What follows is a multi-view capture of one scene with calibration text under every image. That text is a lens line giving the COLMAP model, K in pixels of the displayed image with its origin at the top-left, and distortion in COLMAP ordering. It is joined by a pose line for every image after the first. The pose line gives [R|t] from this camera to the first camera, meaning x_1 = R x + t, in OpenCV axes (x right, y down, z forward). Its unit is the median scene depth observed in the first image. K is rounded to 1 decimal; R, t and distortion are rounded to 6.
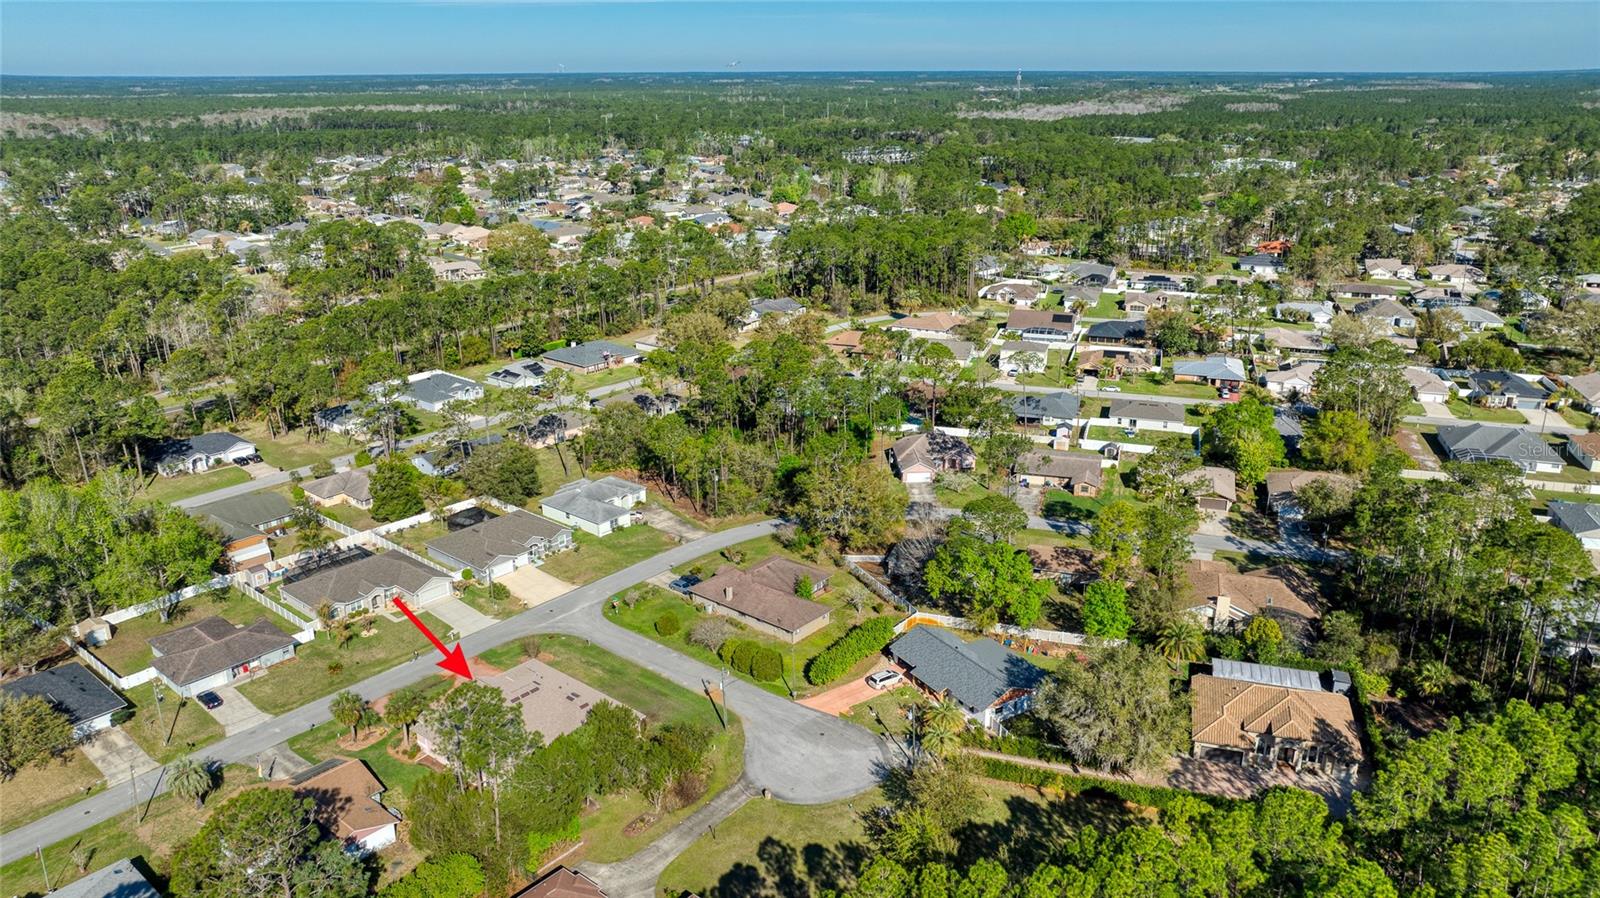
lens RADIAL K [[1120.0, 0, 800.0], [0, 1120.0, 449.0], [0, 0, 1]] dist [-0.021486, 0.004827]
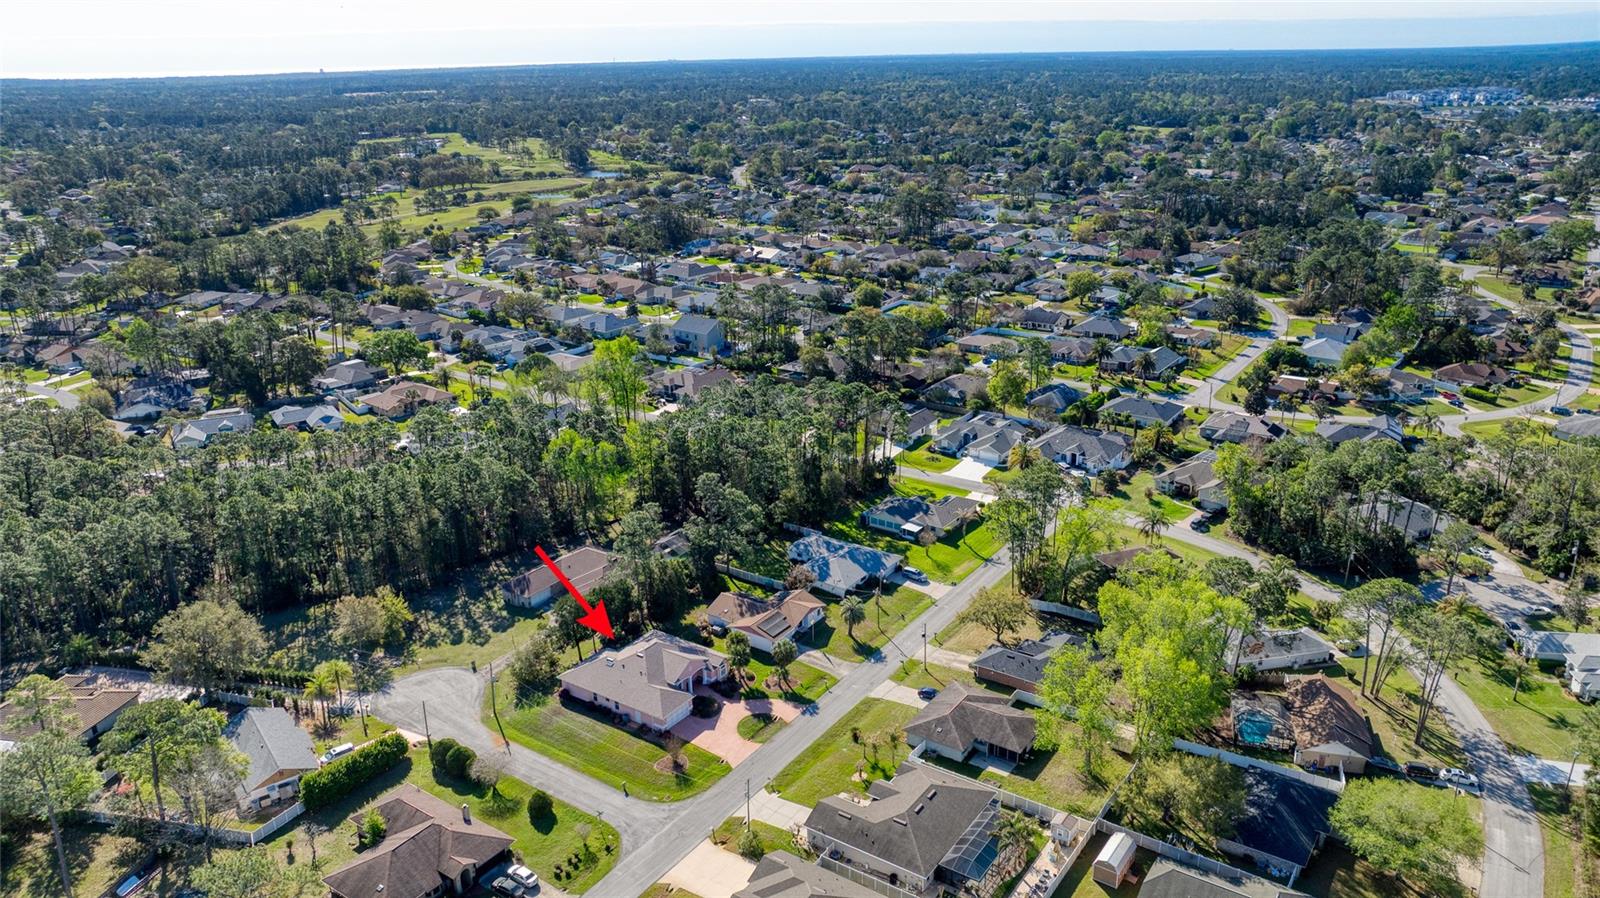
lens RADIAL K [[1120.0, 0, 800.0], [0, 1120.0, 449.0], [0, 0, 1]] dist [-0.021486, 0.004827]
pose [[-0.995261, 0.051942, -0.082200, -0.219964], [-0.010026, 0.786045, 0.618088, -0.521570], [0.096718, 0.615984, -0.781799, 1.264066]]
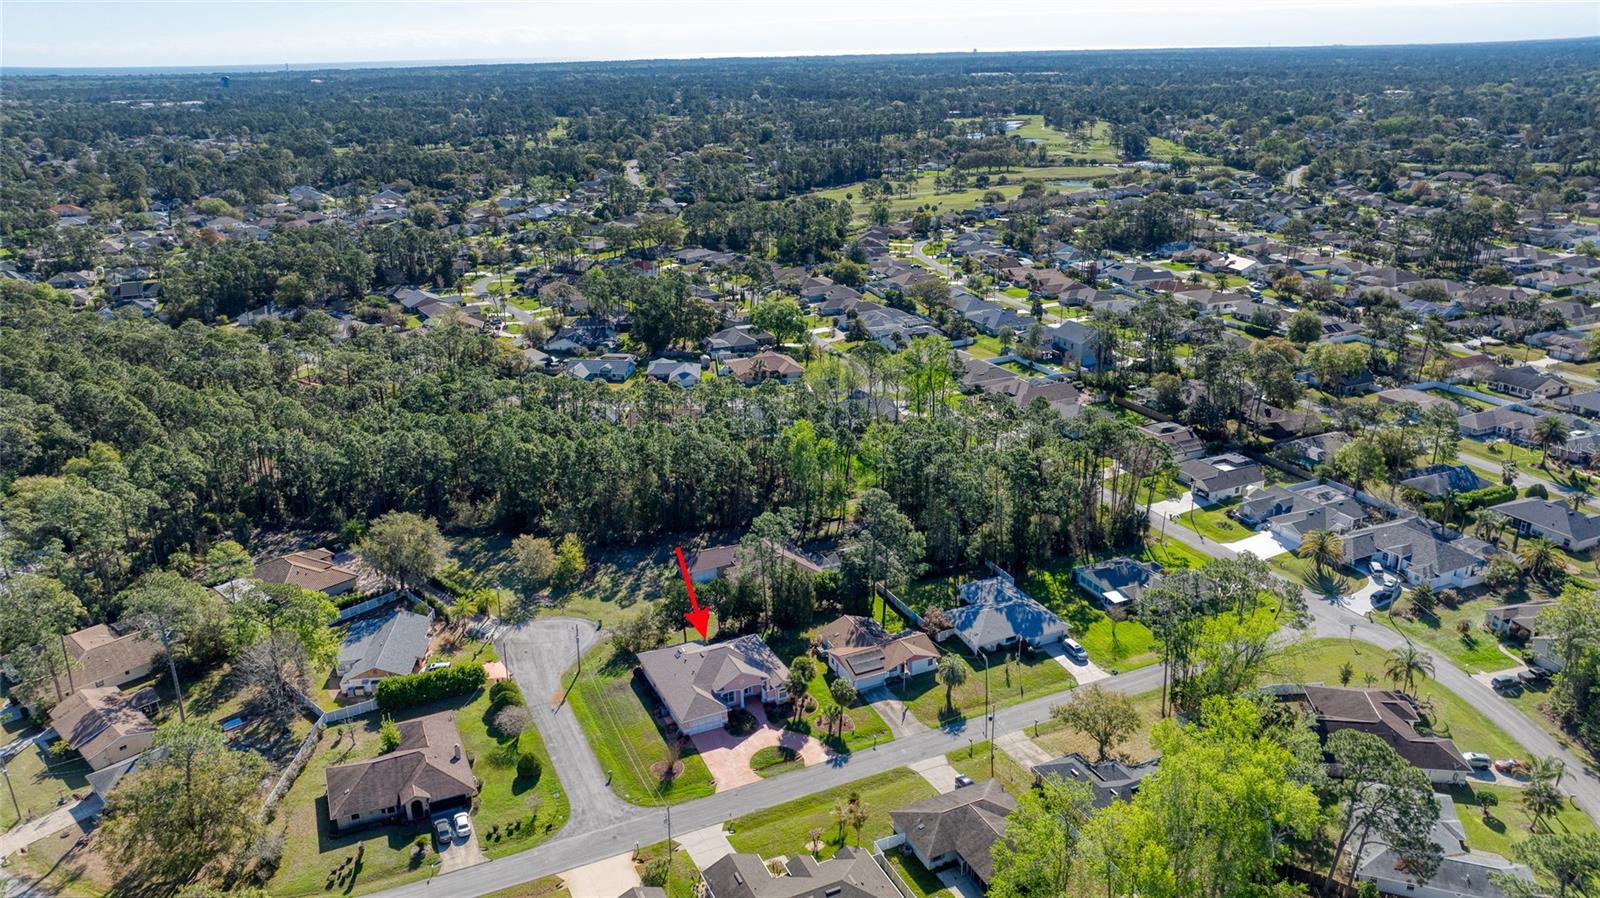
lens RADIAL K [[1120.0, 0, 800.0], [0, 1120.0, 449.0], [0, 0, 1]] dist [-0.021486, 0.004827]
pose [[-0.904529, -0.125108, 0.407646, -0.557983], [0.156979, 0.791153, 0.591130, -0.481017], [-0.396466, 0.598686, -0.695981, 1.147191]]
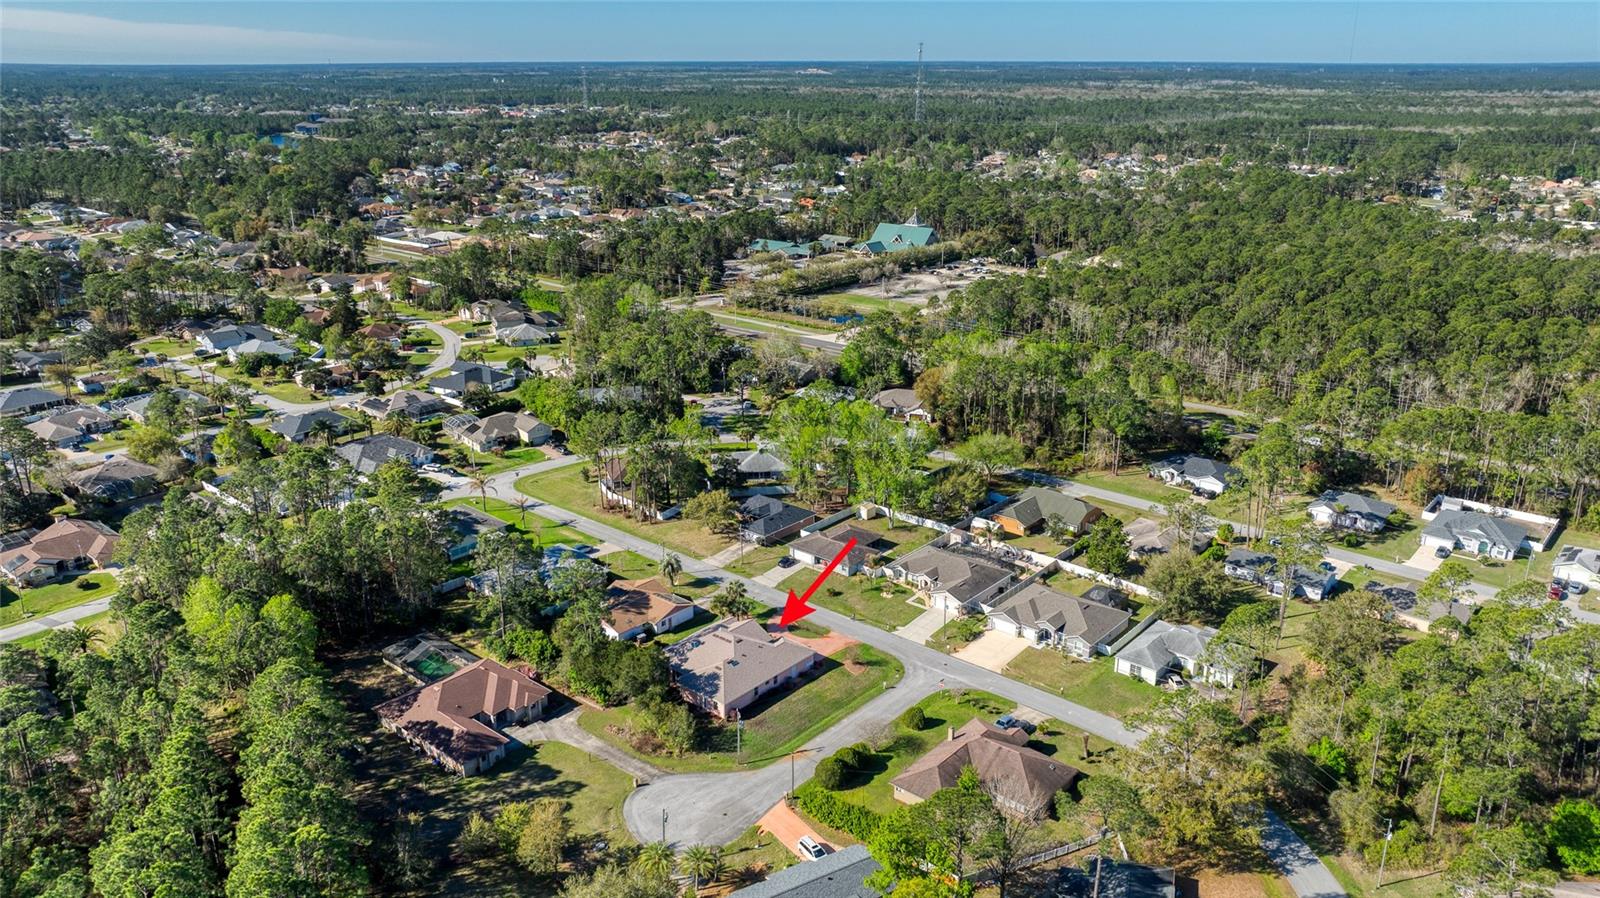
lens RADIAL K [[1161.2, 0, 800.0], [0, 1161.2, 449.0], [0, 0, 1]] dist [0.001632, 0.001781]
pose [[-0.013535, 0.322622, -0.946431, 0.664184], [-0.320257, 0.895257, 0.309758, -0.296978], [0.947234, 0.307294, 0.091205, 0.588290]]
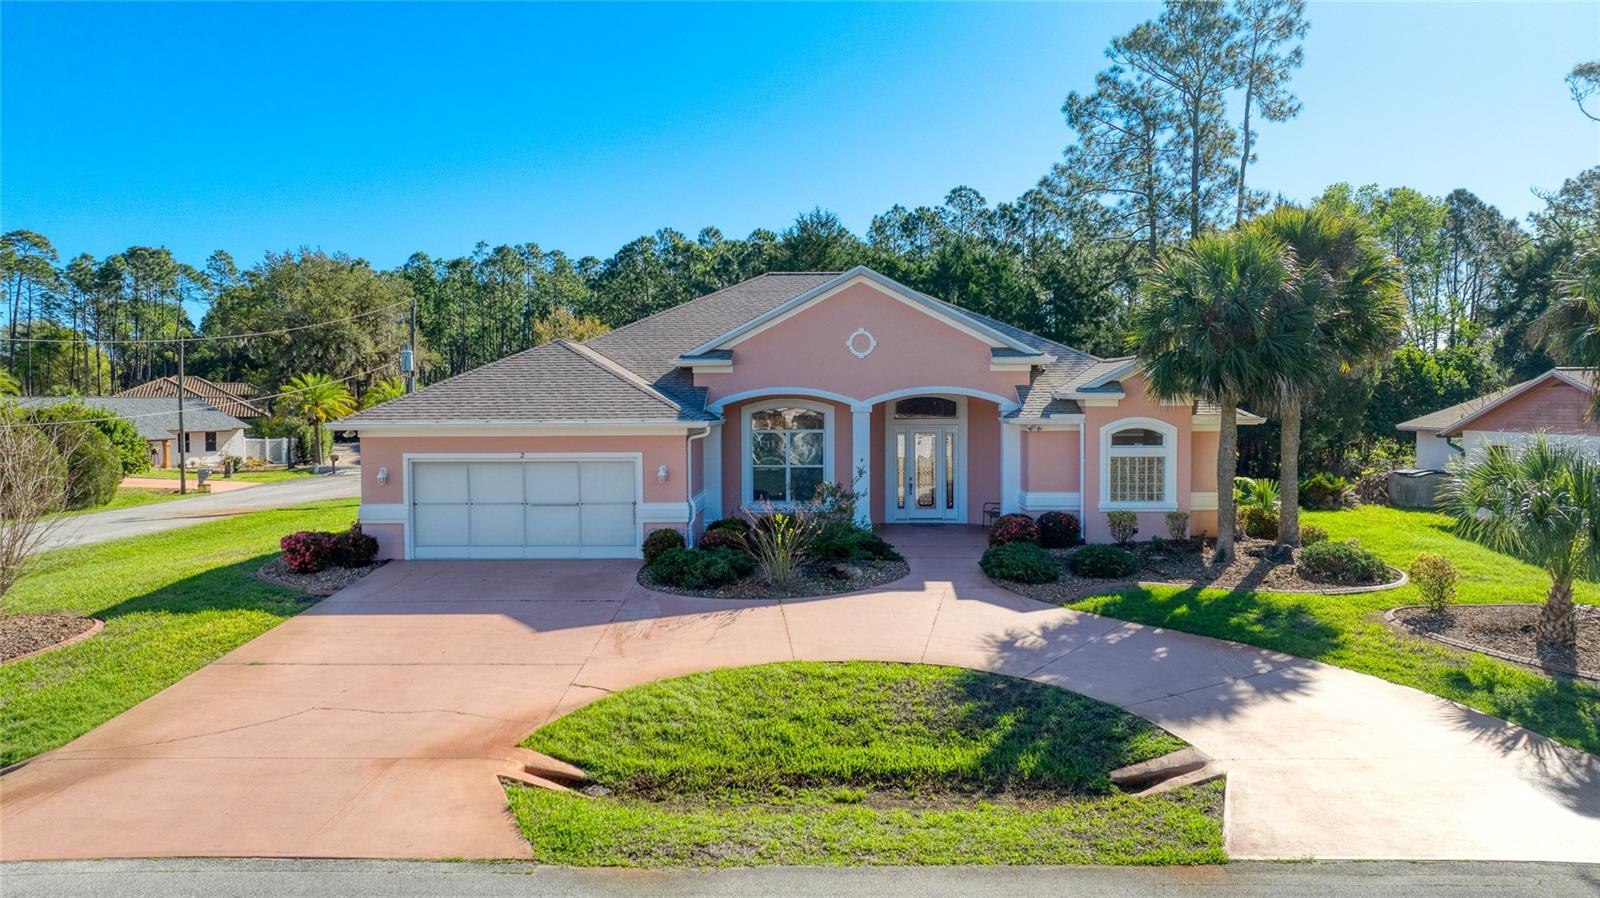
lens RADIAL K [[1135.5, 0, 800.0], [0, 1135.5, 449.0], [0, 0, 1]] dist [-0.030083, 0.002796]
pose [[-0.628850, -0.031625, 0.776883, -0.296178], [0.255142, 0.935452, 0.244605, 0.124308], [-0.734473, 0.352035, -0.580191, 0.770560]]
